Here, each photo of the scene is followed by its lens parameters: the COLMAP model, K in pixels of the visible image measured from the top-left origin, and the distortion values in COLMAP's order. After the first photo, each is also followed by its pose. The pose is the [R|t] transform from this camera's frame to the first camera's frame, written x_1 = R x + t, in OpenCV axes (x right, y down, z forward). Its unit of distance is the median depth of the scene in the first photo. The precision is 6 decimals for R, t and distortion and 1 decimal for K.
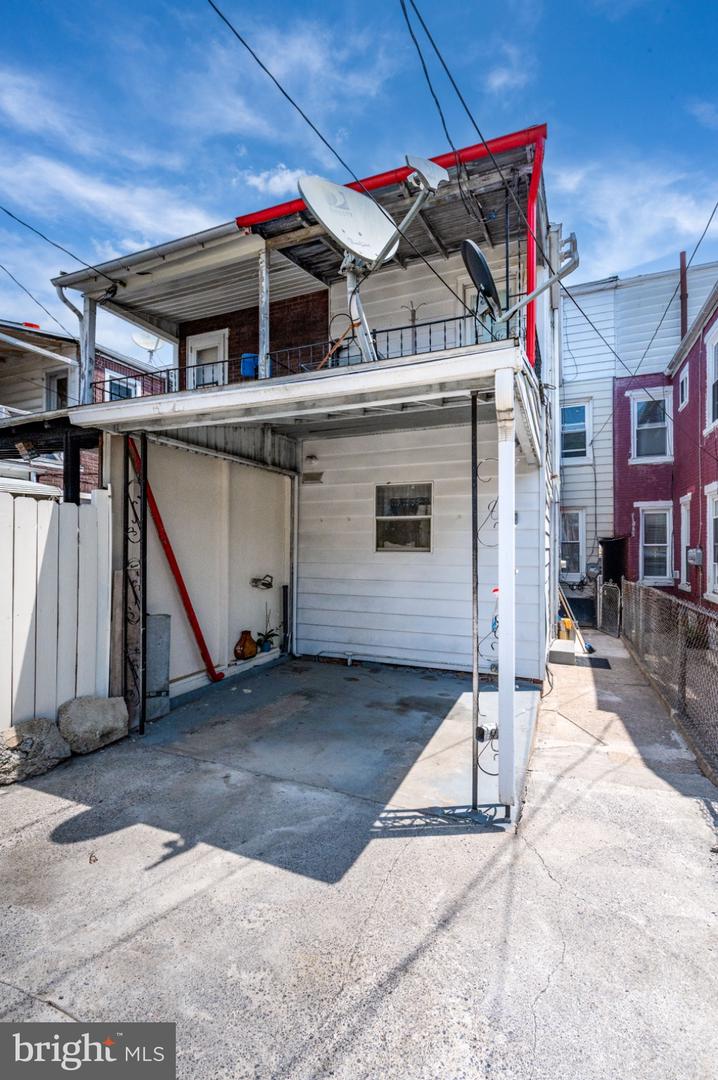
lens RADIAL K [[453.9, 0, 351.9], [0, 453.9, 538.9], [0, 0, 1]] dist [0.000214, 0.000406]
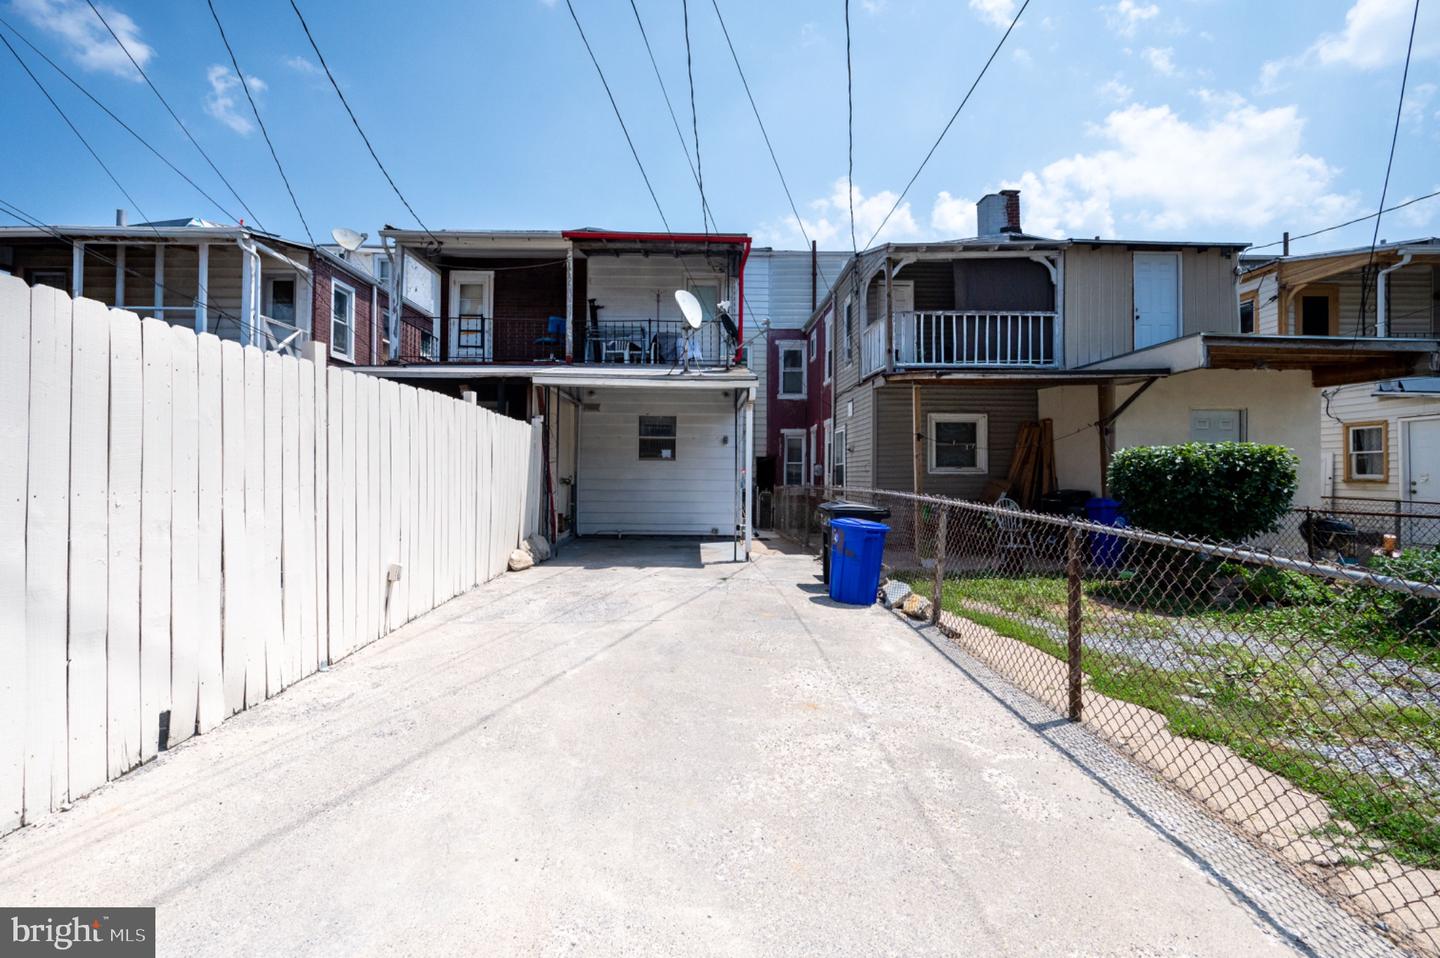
lens RADIAL K [[605.2, 0, 719.7], [0, 605.2, 468.8], [0, 0, 1]] dist [0.000214, 0.000406]
pose [[0.890403, 0.004456, 0.455151, -0.460541], [-0.008480, 0.999941, 0.006800, 0.030754], [-0.455094, -0.009915, 0.890388, -0.659628]]
